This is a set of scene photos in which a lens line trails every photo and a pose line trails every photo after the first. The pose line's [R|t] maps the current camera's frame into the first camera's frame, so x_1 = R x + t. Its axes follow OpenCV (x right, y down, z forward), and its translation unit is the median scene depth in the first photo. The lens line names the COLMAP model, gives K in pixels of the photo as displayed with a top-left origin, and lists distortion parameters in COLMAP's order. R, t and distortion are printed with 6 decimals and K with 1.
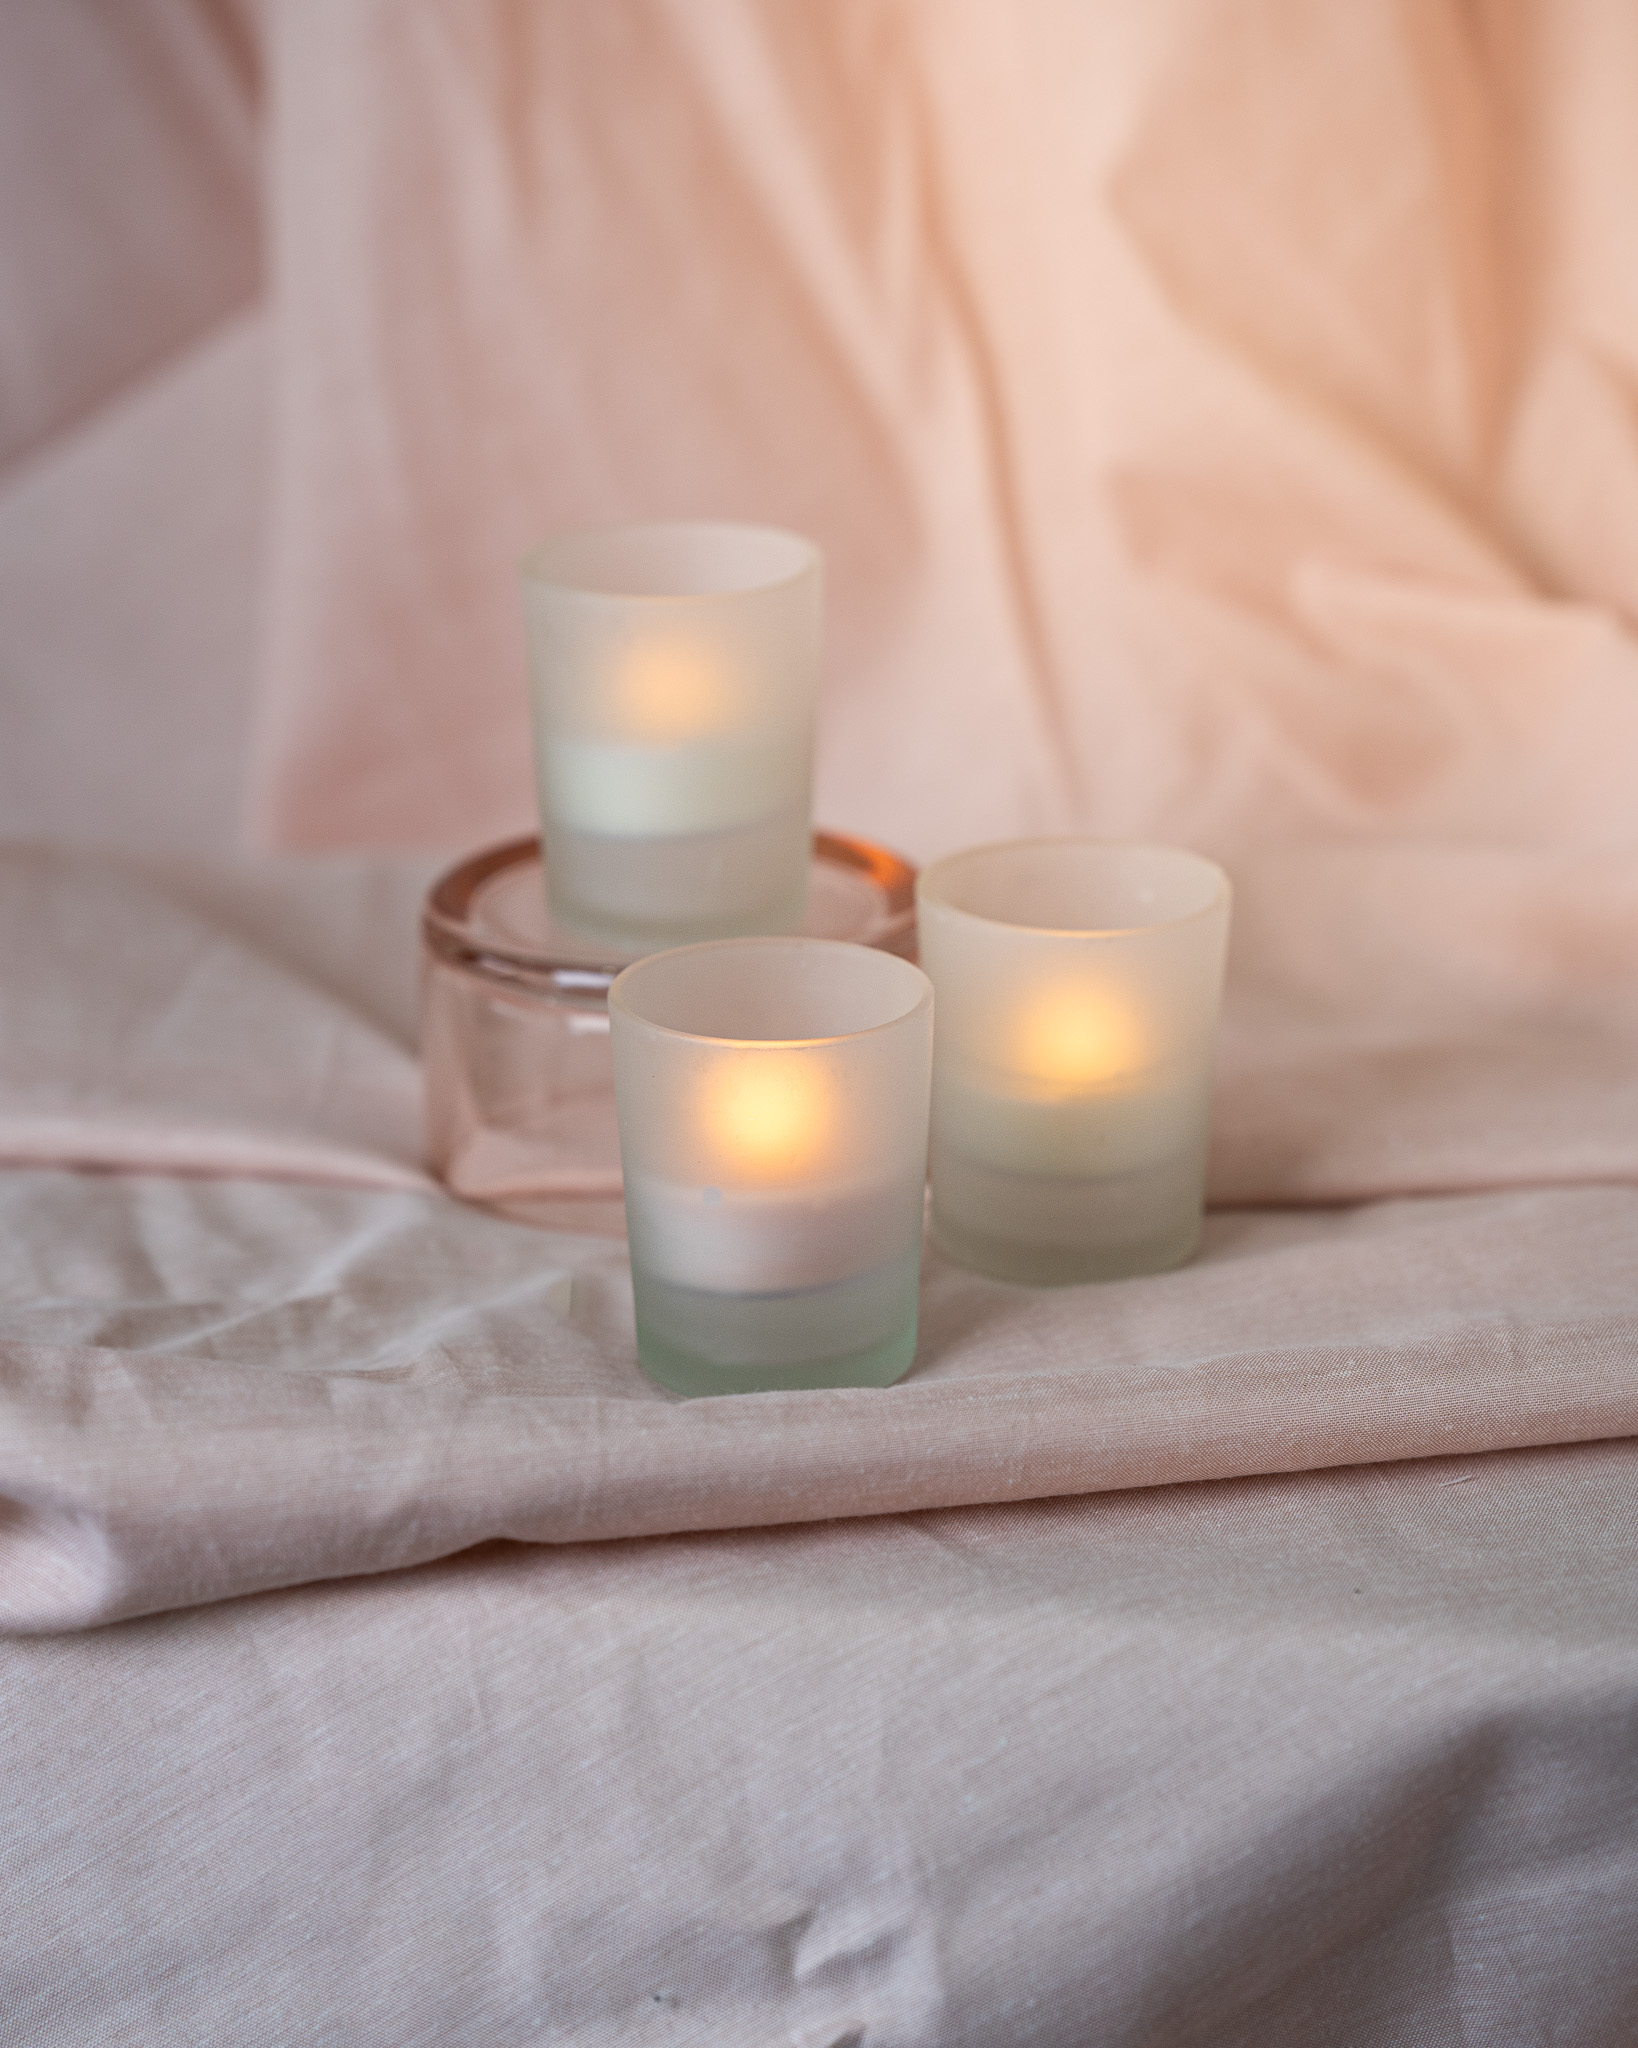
lens RADIAL K [[6950.7, 0, 702.4], [0, 6950.7, 1105.8], [0, 0, 1]] dist [1.468612, 0.000000]
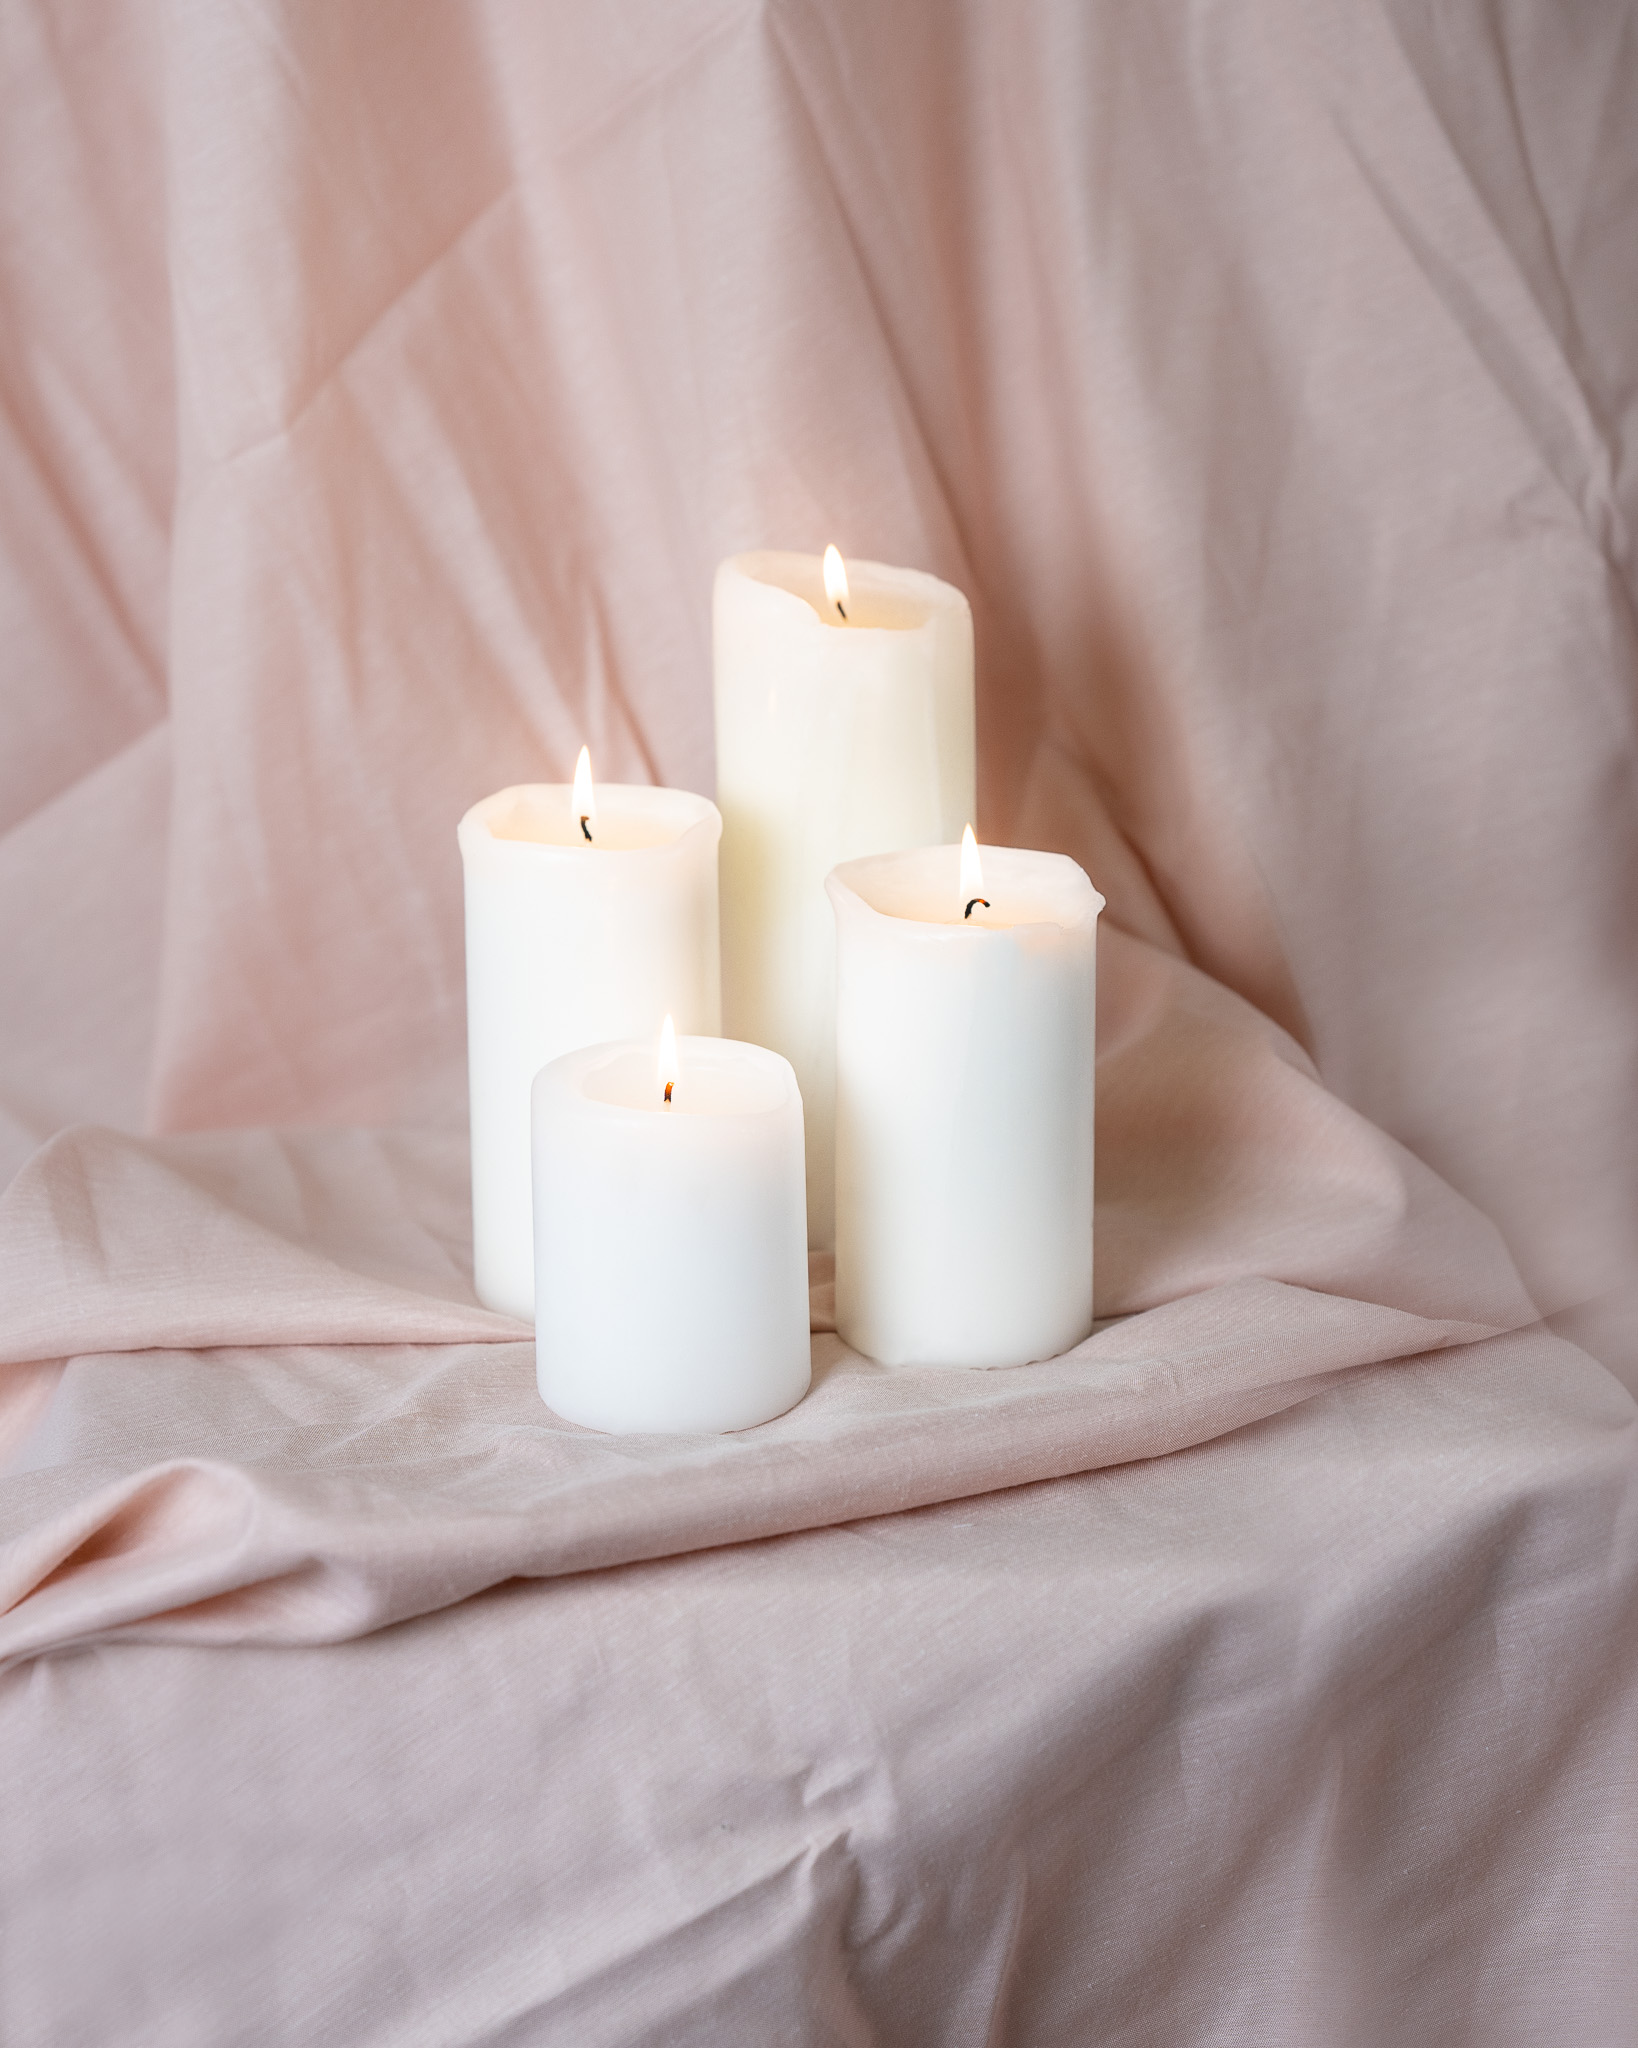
lens RADIAL K [[6950.7, 0, 673.9], [0, 6950.7, 1133.4], [0, 0, 1]] dist [1.468612, 0.000000]
pose [[0.983089, -0.070463, 0.169027, -0.281634], [0.072806, 0.997316, -0.007699, -0.022416], [-0.168031, 0.019875, 0.985581, -0.607999]]
